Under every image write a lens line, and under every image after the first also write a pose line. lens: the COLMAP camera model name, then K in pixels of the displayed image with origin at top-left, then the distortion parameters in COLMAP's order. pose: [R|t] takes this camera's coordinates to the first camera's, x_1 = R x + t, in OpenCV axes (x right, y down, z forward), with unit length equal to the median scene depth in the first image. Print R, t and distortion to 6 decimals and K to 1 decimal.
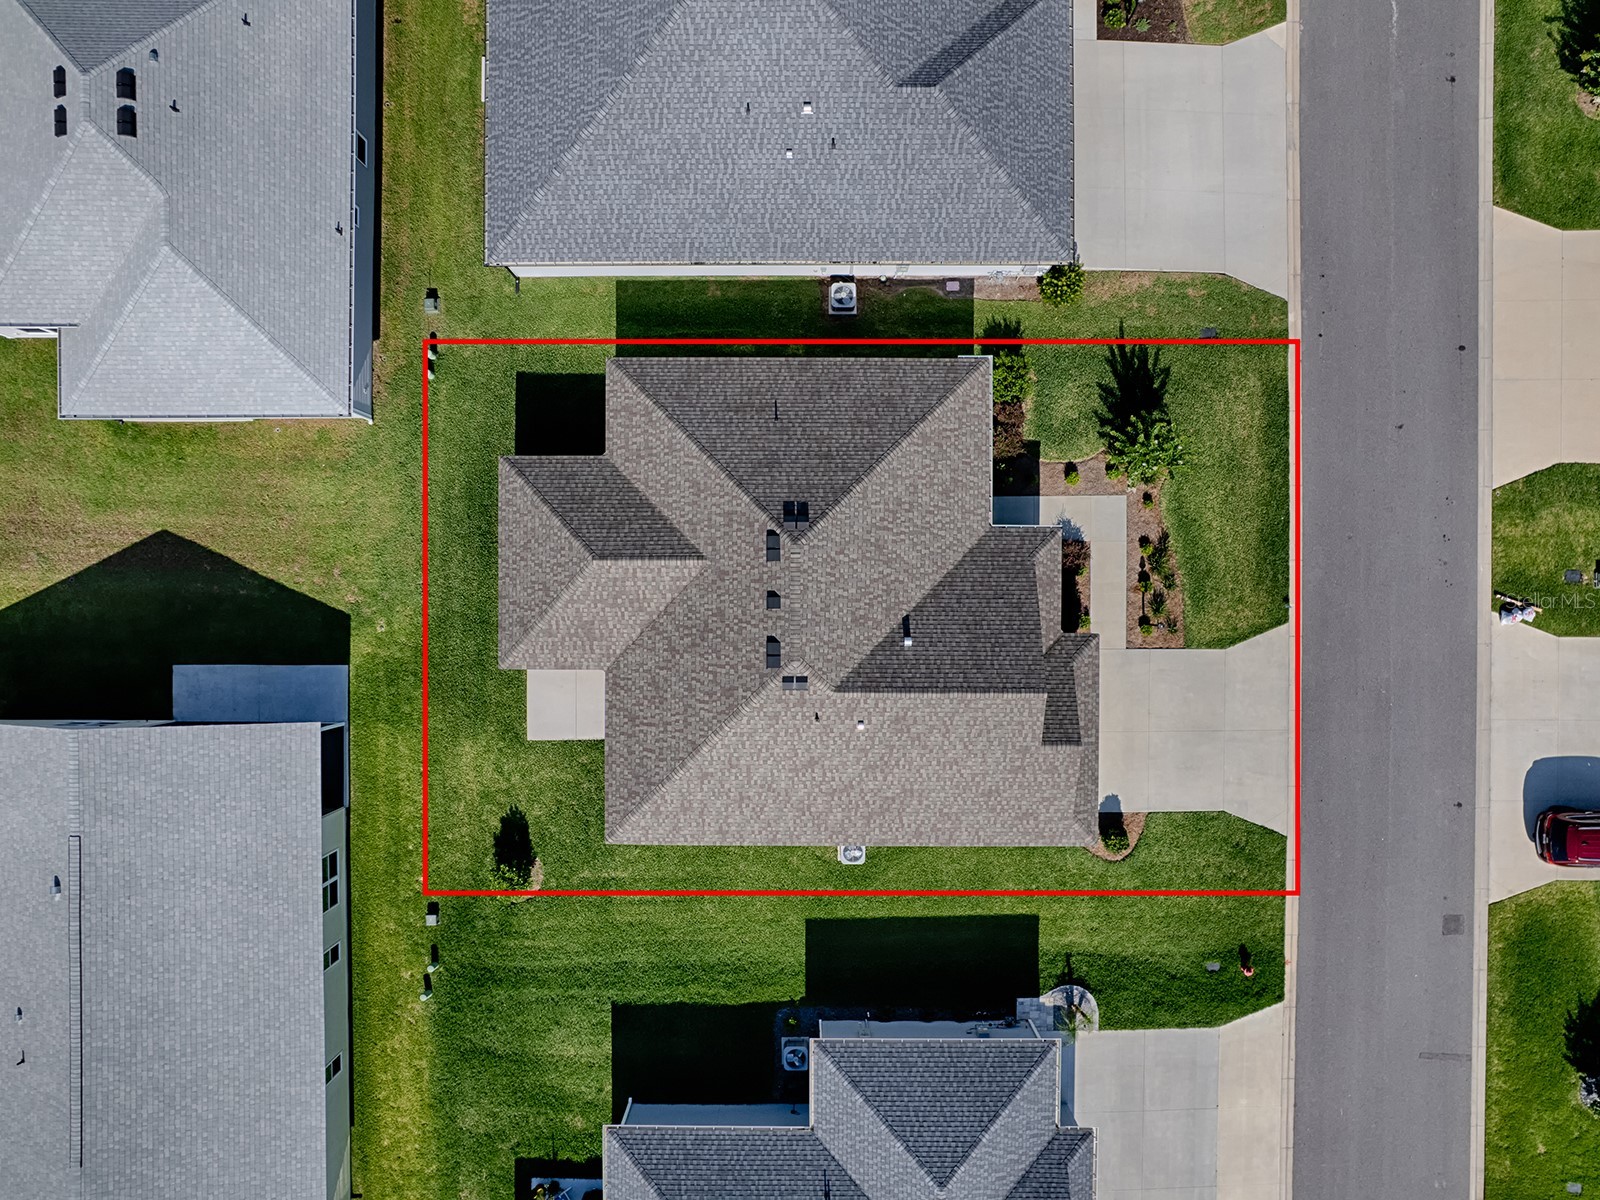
lens RADIAL K [[1149.1, 0, 806.3], [0, 1149.1, 622.6], [0, 0, 1]] dist [-0.080865, 0.075117]
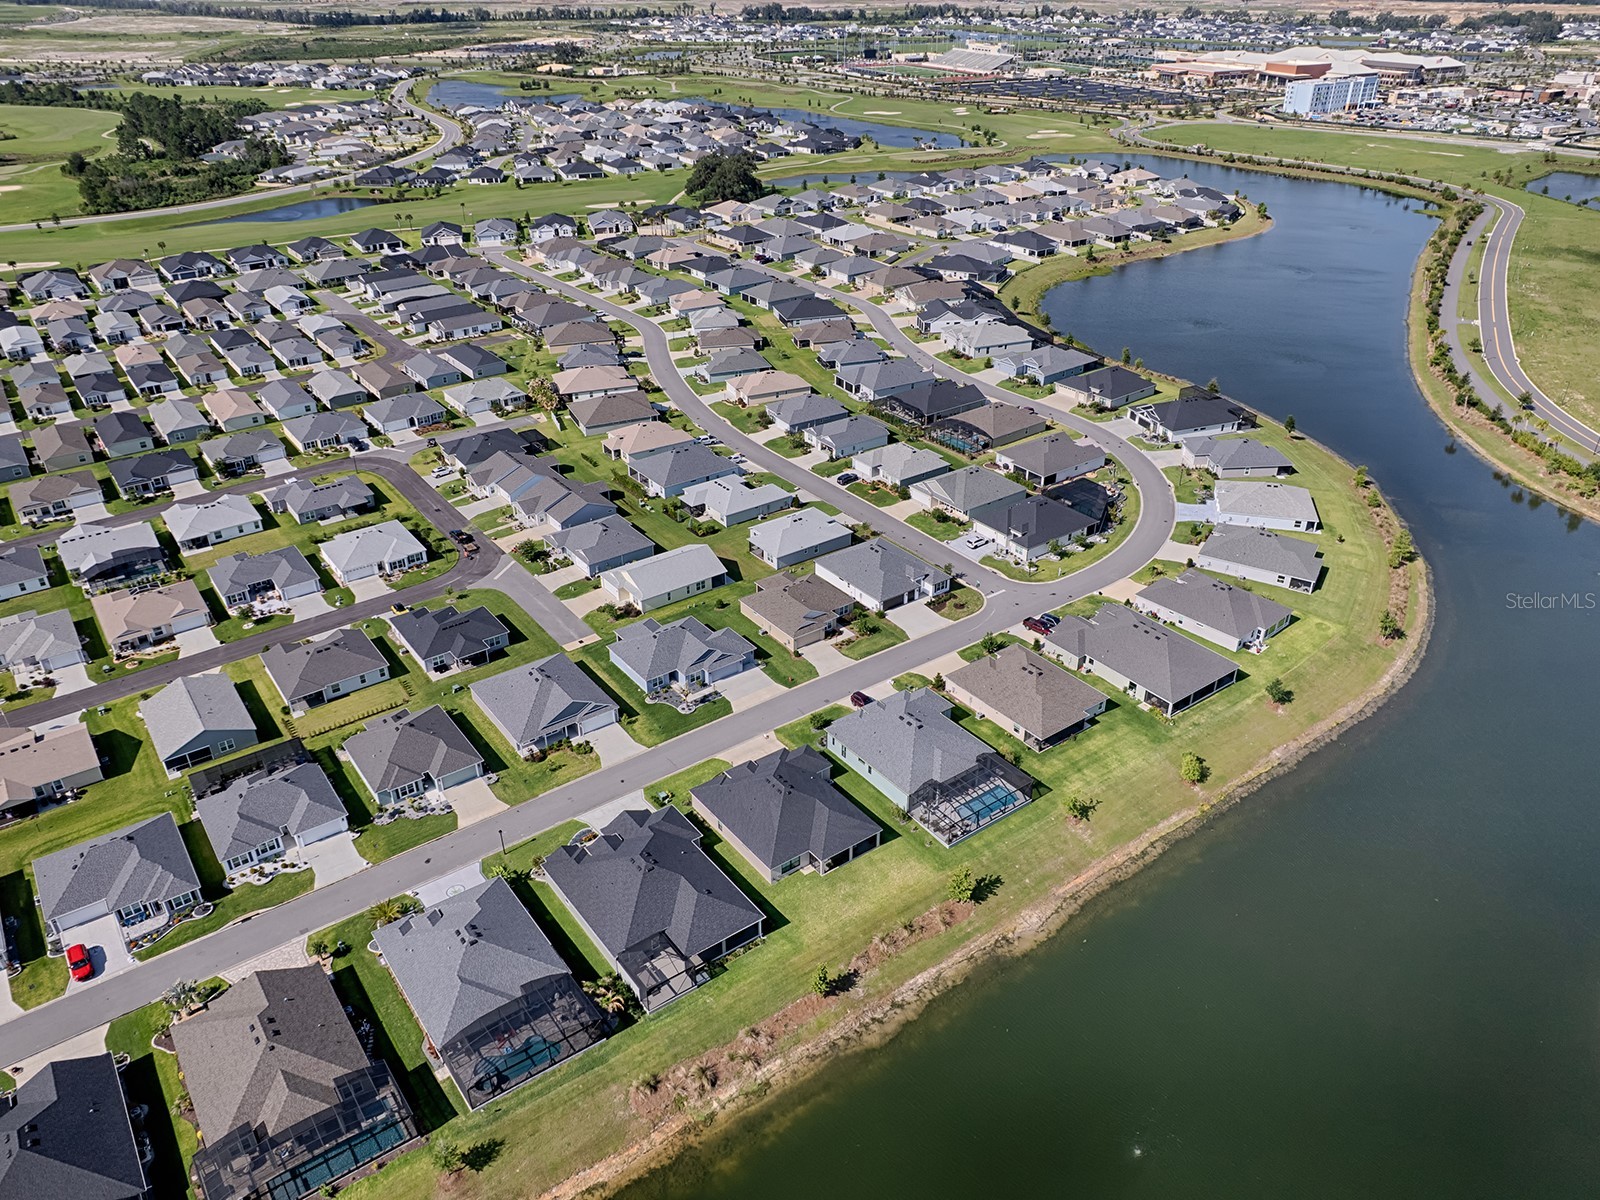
lens RADIAL K [[1149.1, 0, 806.3], [0, 1149.1, 622.6], [0, 0, 1]] dist [-0.080865, 0.075117]
pose [[0.597302, 0.415090, -0.686244, 3.425707], [-0.801938, 0.297140, -0.518269, 2.524326], [-0.011217, 0.859889, 0.510359, -1.495330]]
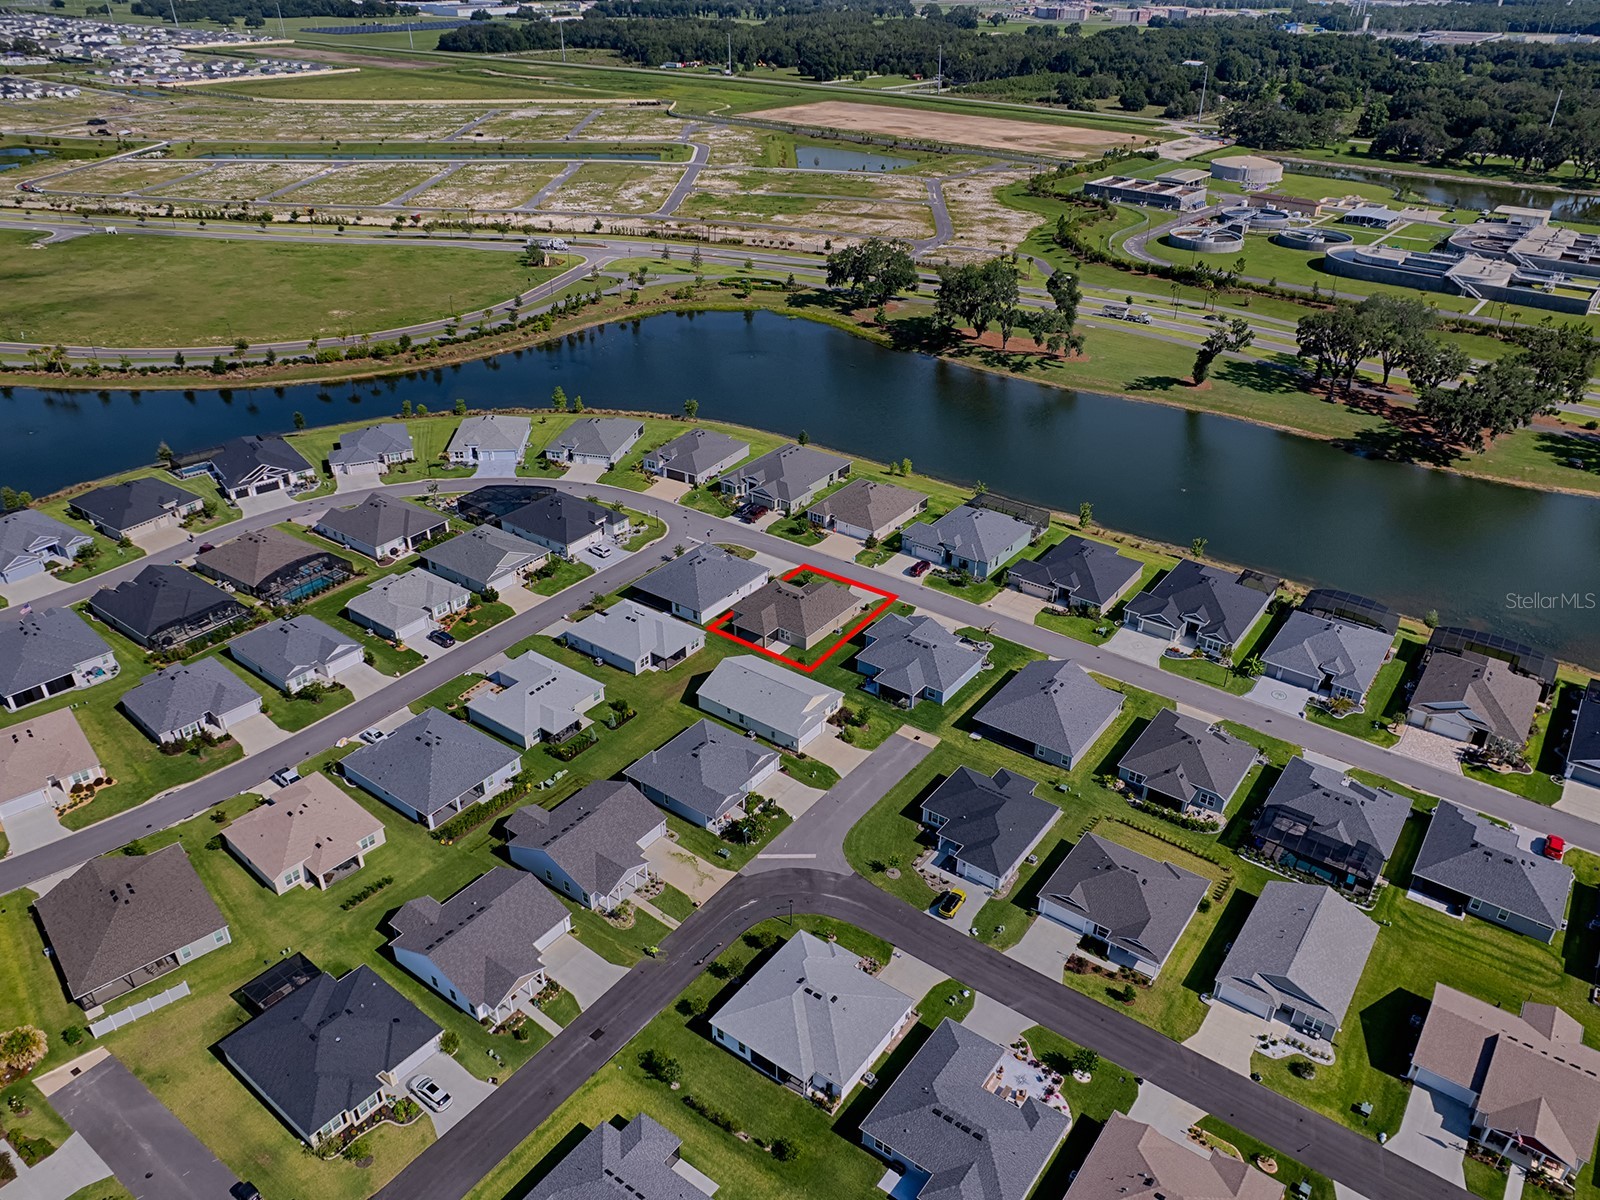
lens RADIAL K [[1149.1, 0, 806.3], [0, 1149.1, 622.6], [0, 0, 1]] dist [-0.080865, 0.075117]
pose [[0.588024, -0.408817, 0.697923, -3.338329], [0.808843, 0.298543, -0.506602, 2.481881], [-0.001252, 0.862404, 0.506219, -1.442719]]
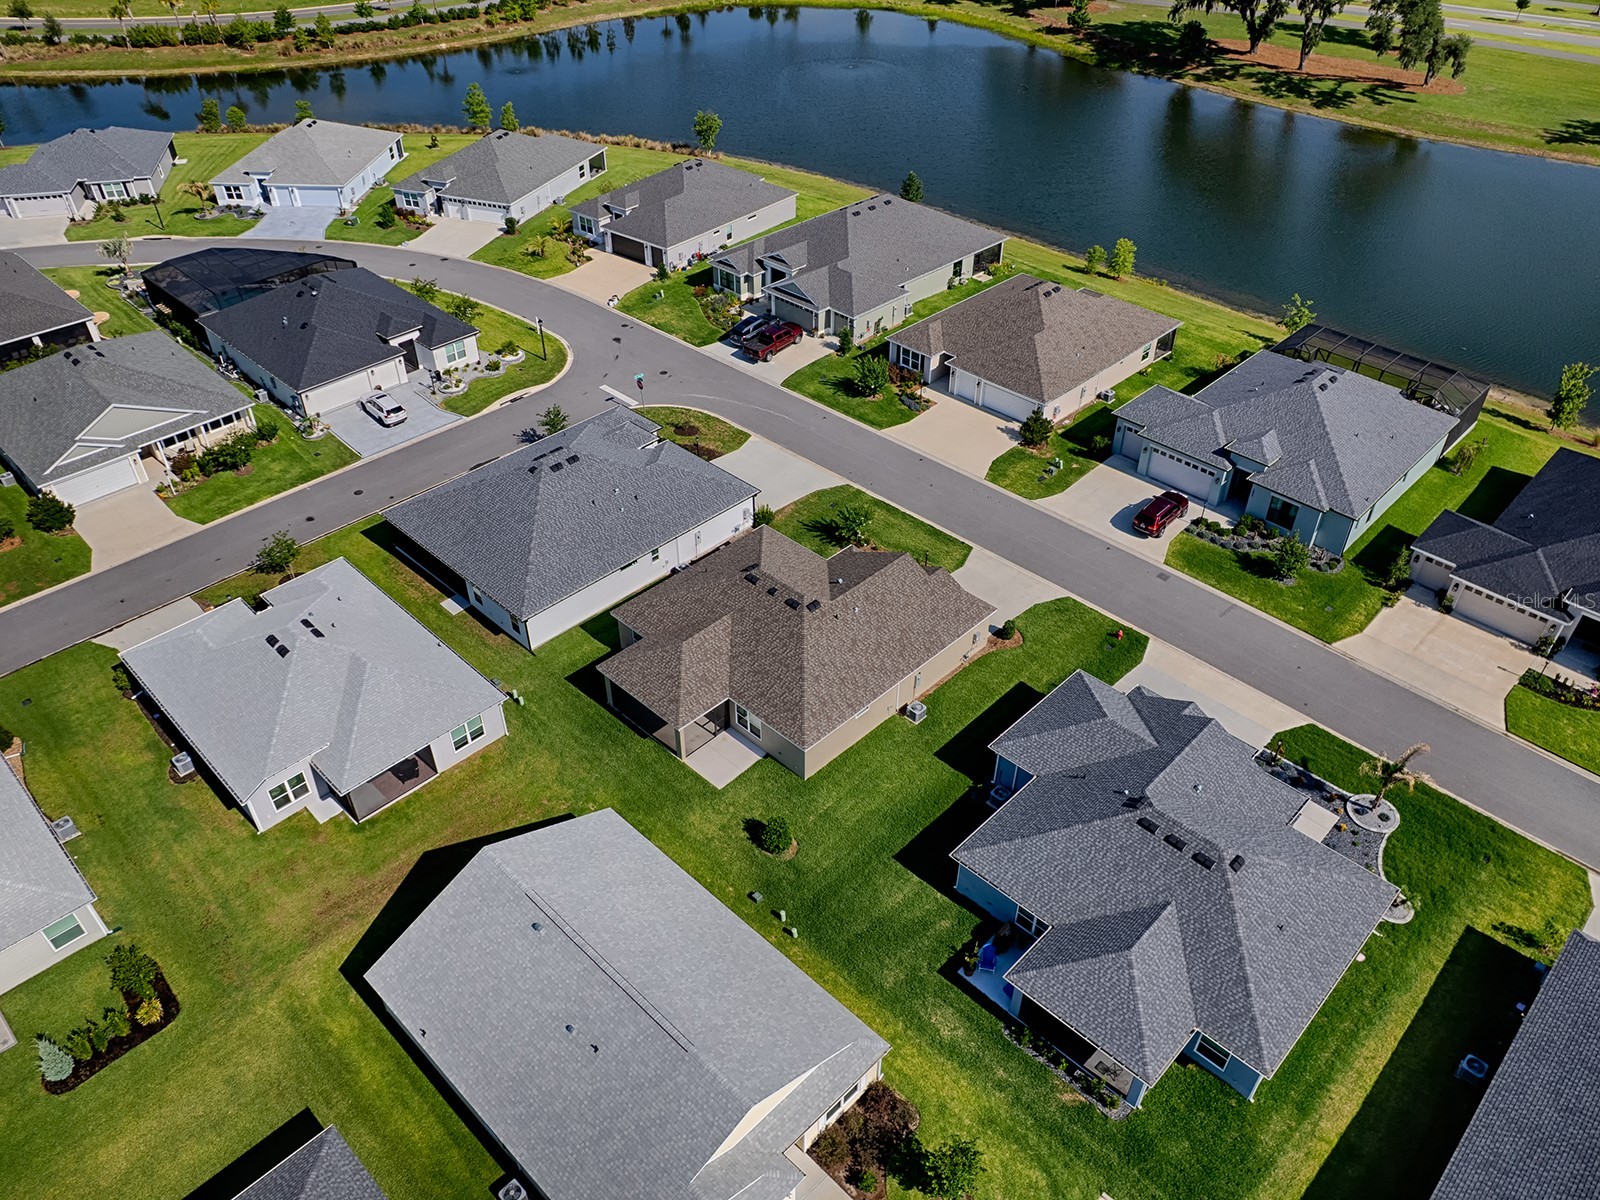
lens RADIAL K [[1149.1, 0, 806.3], [0, 1149.1, 622.6], [0, 0, 1]] dist [-0.080865, 0.075117]
pose [[0.695410, -0.451027, 0.559446, -0.898226], [0.718612, 0.435369, -0.542264, 0.892566], [0.001010, 0.779120, 0.626873, -0.099233]]
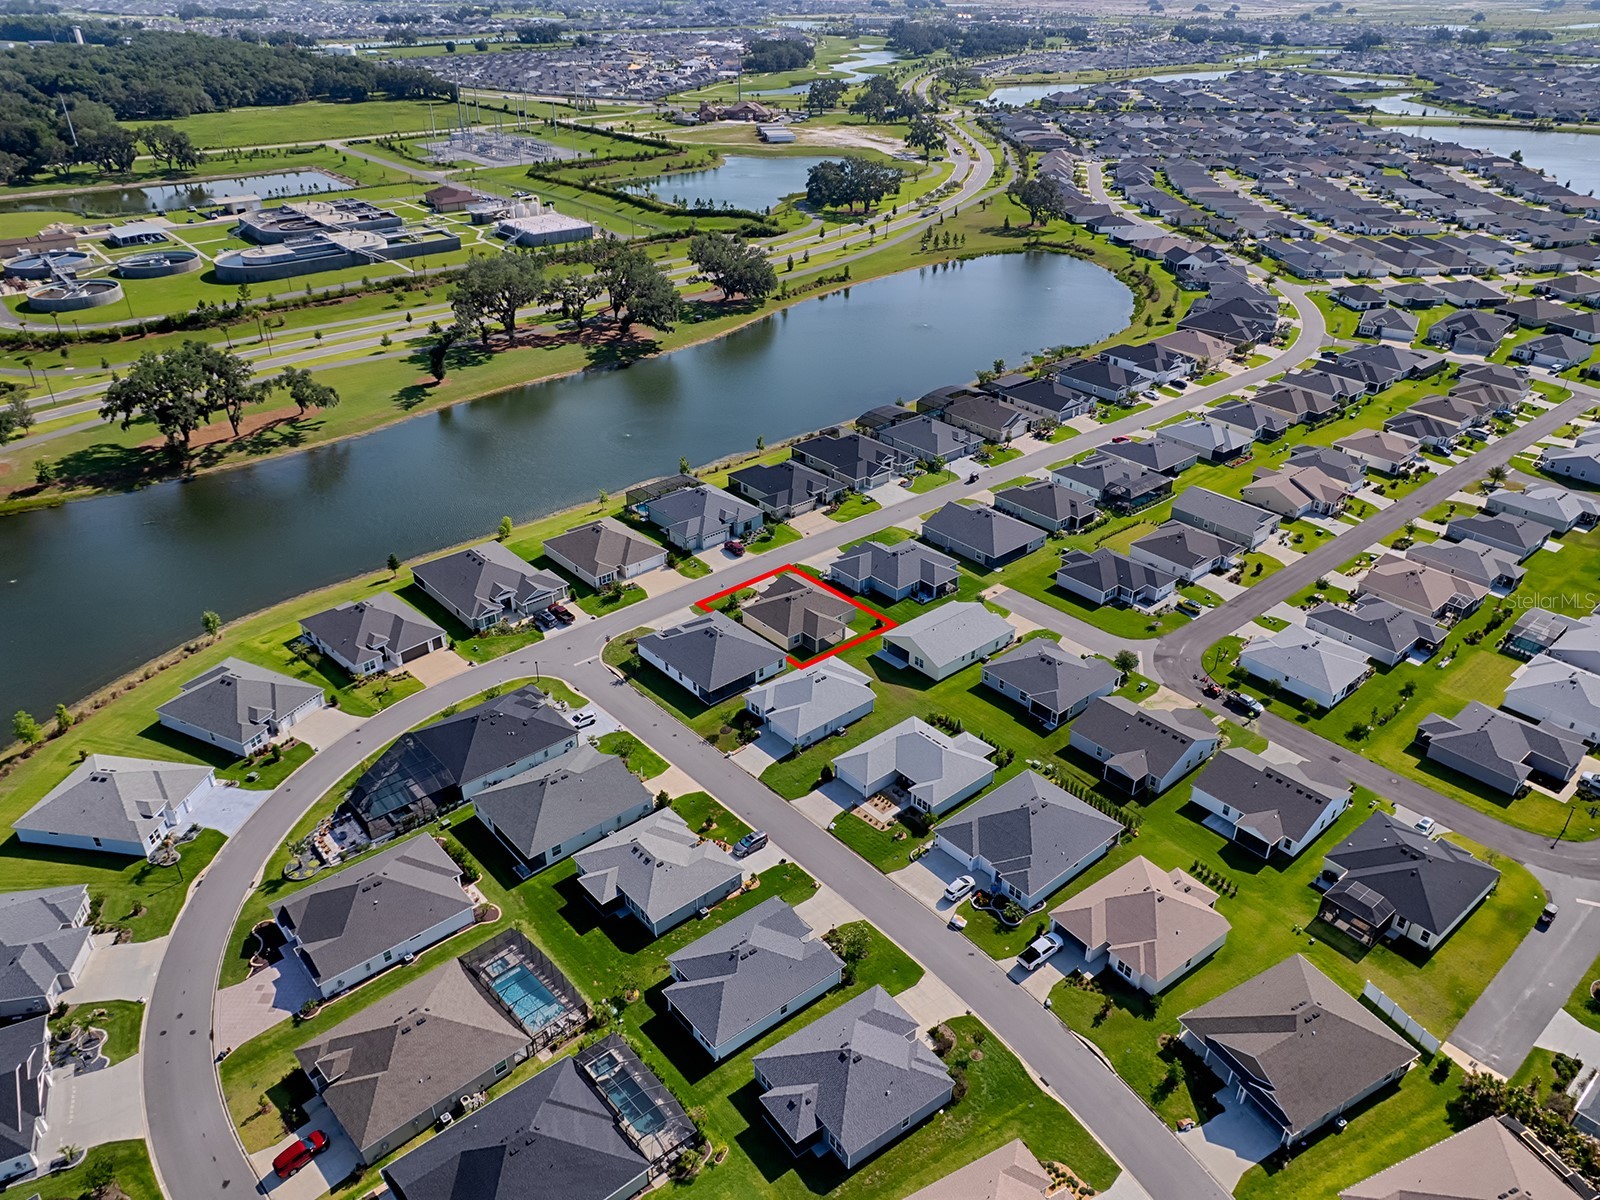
lens RADIAL K [[1149.1, 0, 806.3], [0, 1149.1, 622.6], [0, 0, 1]] dist [-0.080865, 0.075117]
pose [[-0.658481, -0.378433, 0.650532, -3.227032], [0.752531, -0.342619, 0.562414, -2.763398], [0.010049, 0.859884, 0.510390, -1.509385]]
